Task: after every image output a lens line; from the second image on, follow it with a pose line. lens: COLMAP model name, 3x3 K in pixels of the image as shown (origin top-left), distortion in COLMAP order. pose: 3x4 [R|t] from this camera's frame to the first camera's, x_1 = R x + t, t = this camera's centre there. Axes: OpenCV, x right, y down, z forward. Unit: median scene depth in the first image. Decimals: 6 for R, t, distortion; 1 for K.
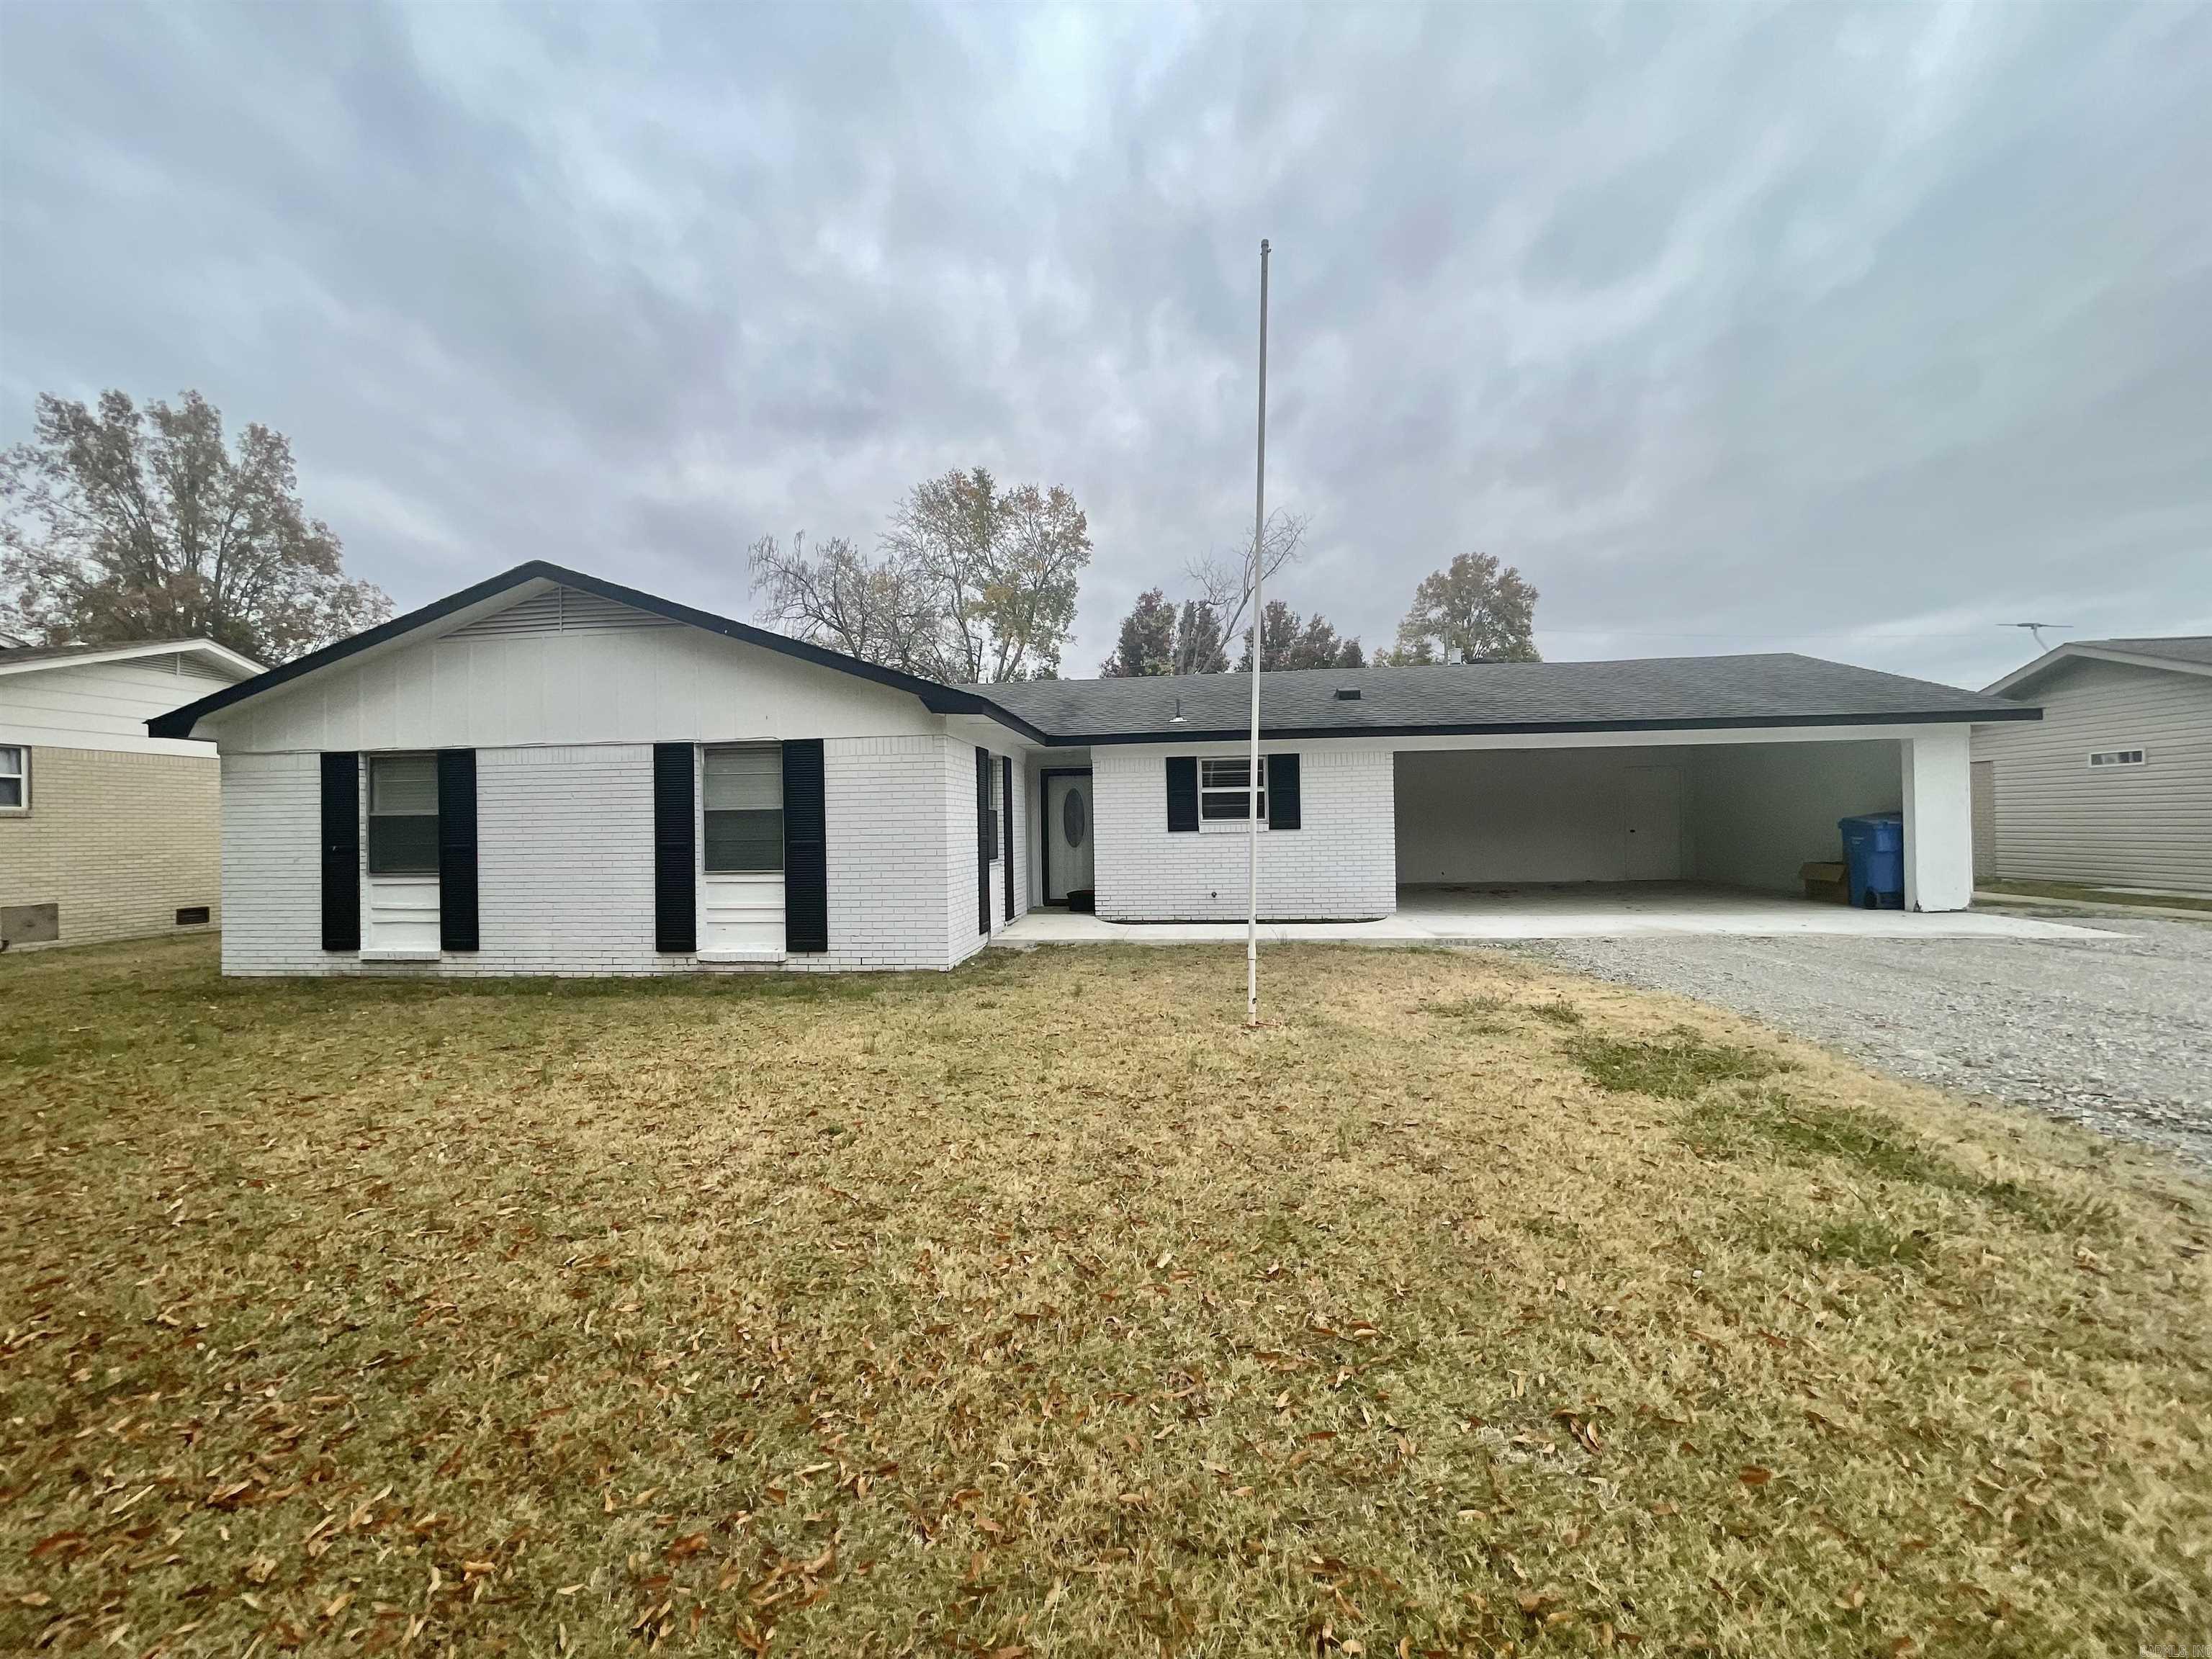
lens RADIAL K [[899.9, 0, 1097.2], [0, 899.9, 823.3], [0, 0, 1]] dist [0.003331, 0.000248]
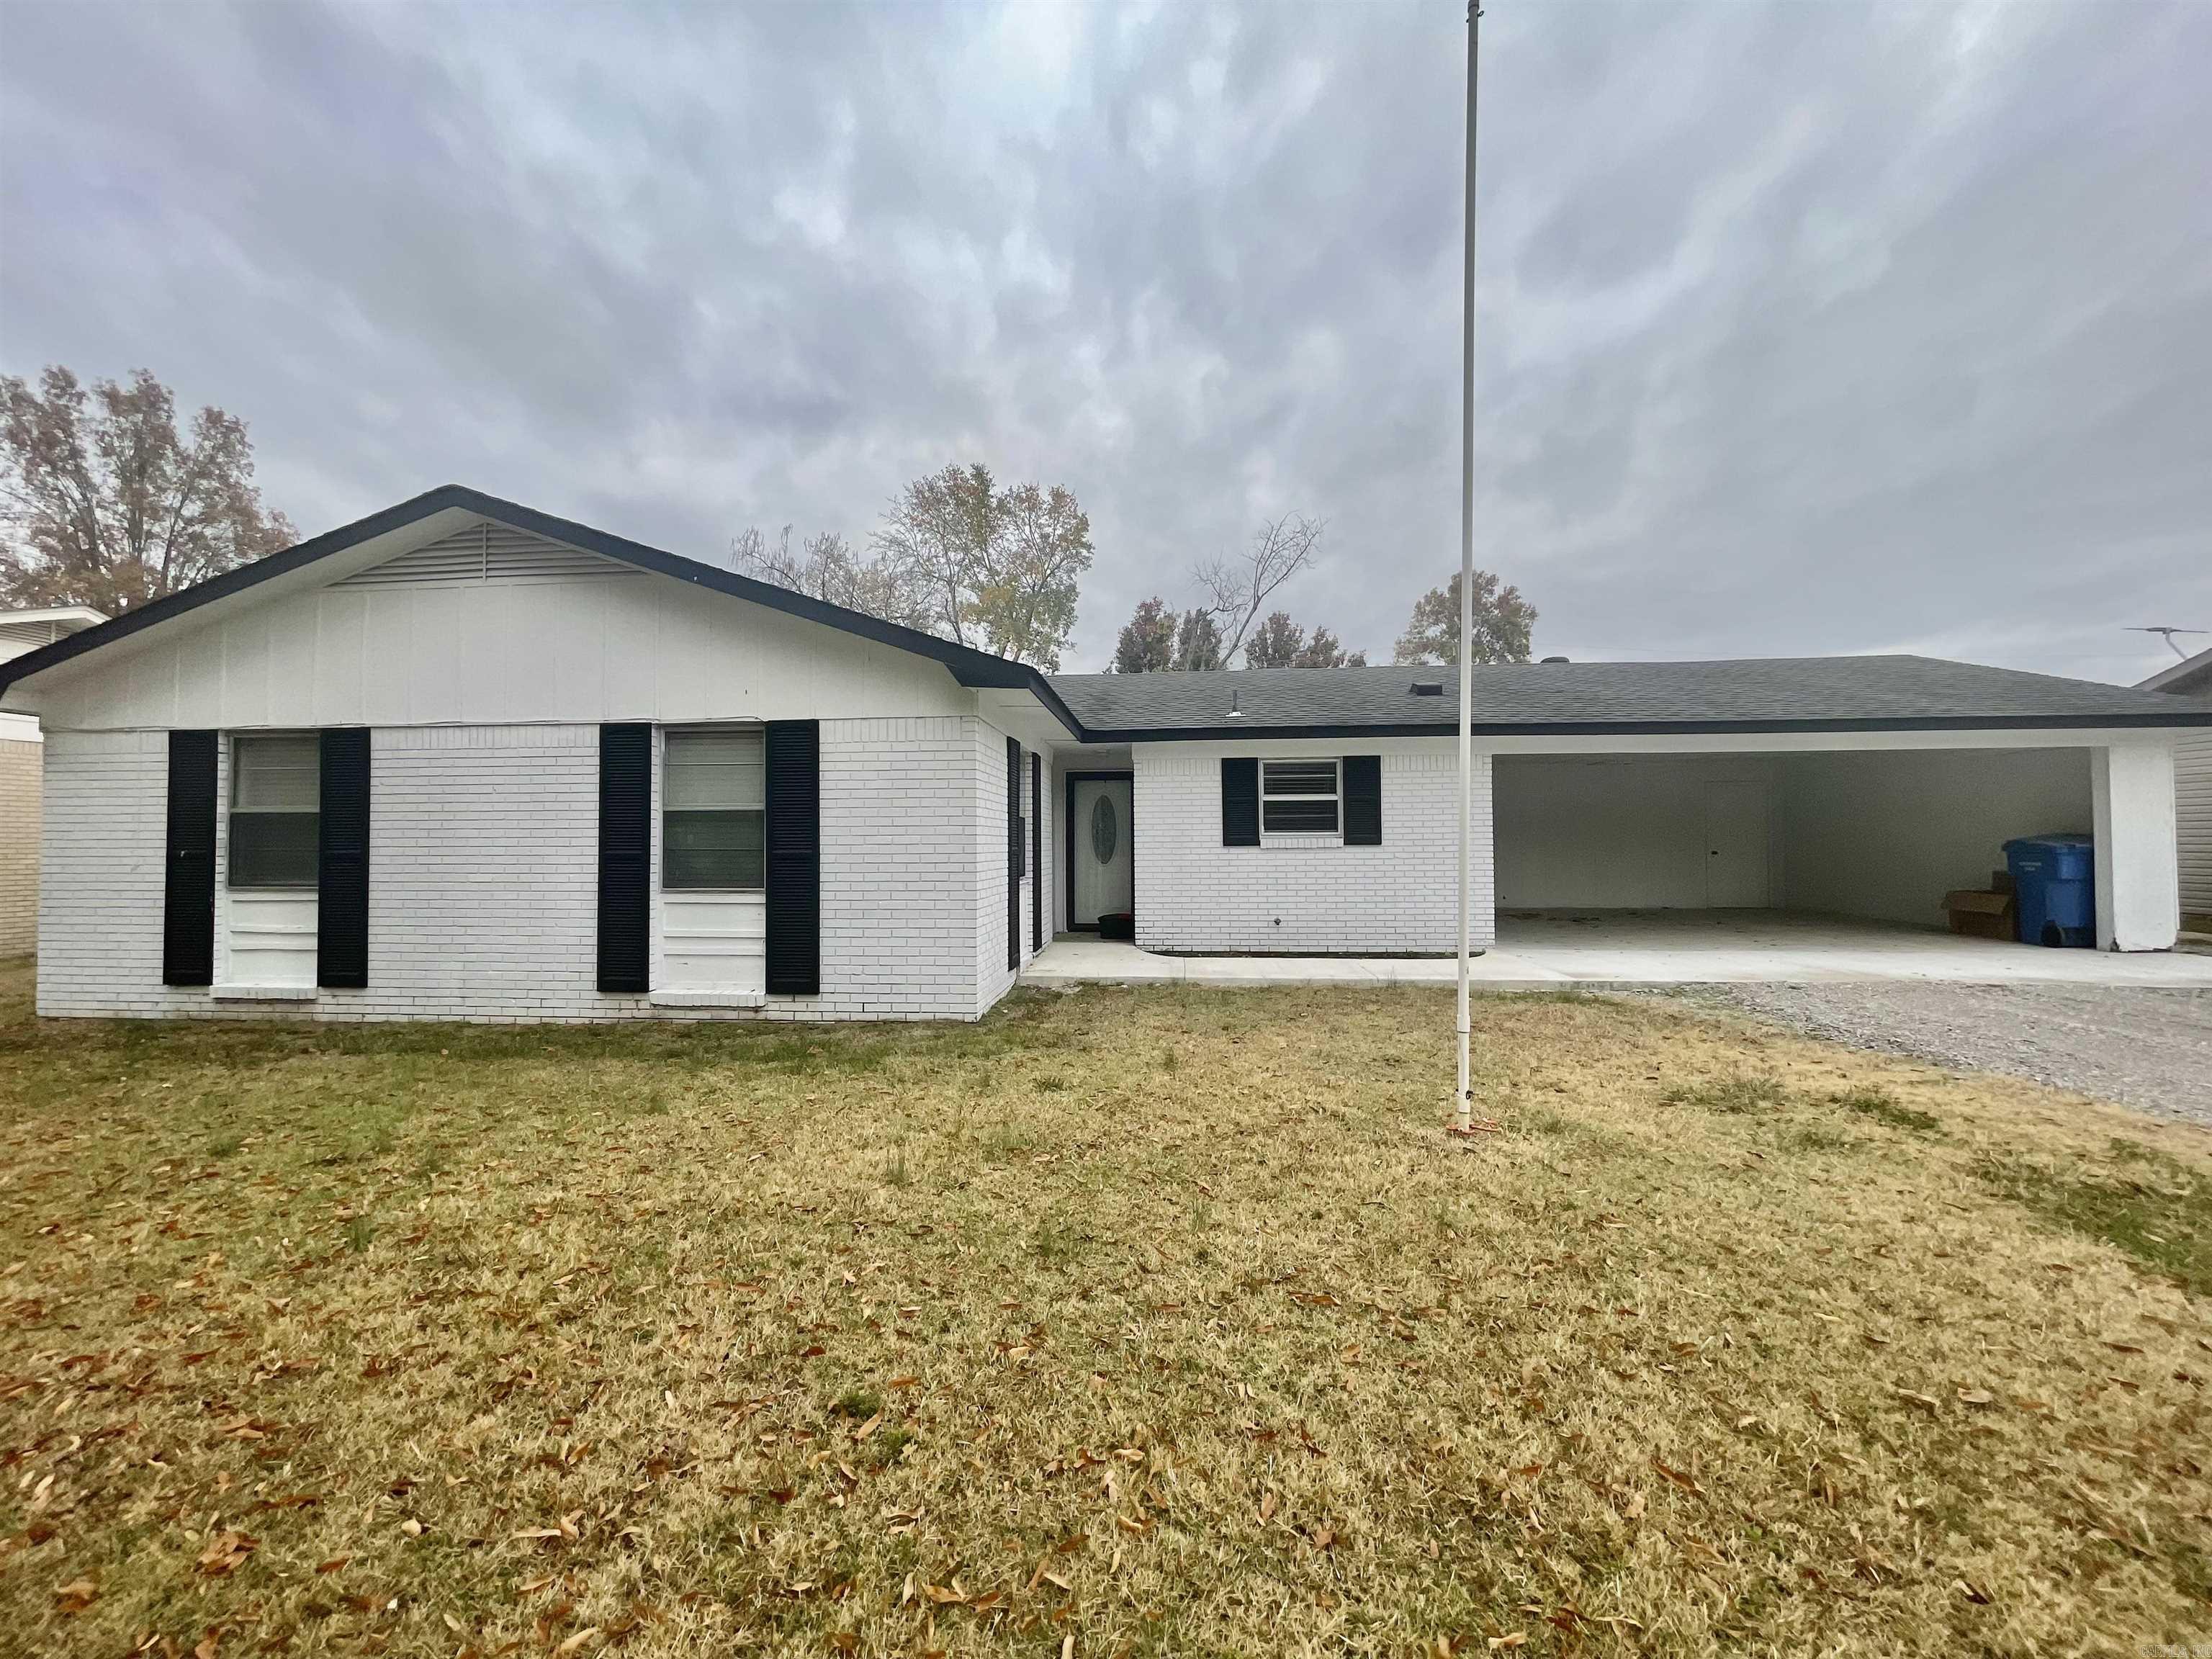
lens RADIAL K [[884.0, 0, 1090.6], [0, 884.0, 824.6], [0, 0, 1]] dist [-0.000494, 0.000200]
pose [[0.999735, 0.012447, 0.019378, -0.072810], [-0.012082, 0.999750, -0.018815, 0.007162], [-0.019608, 0.018576, 0.999635, 0.204435]]
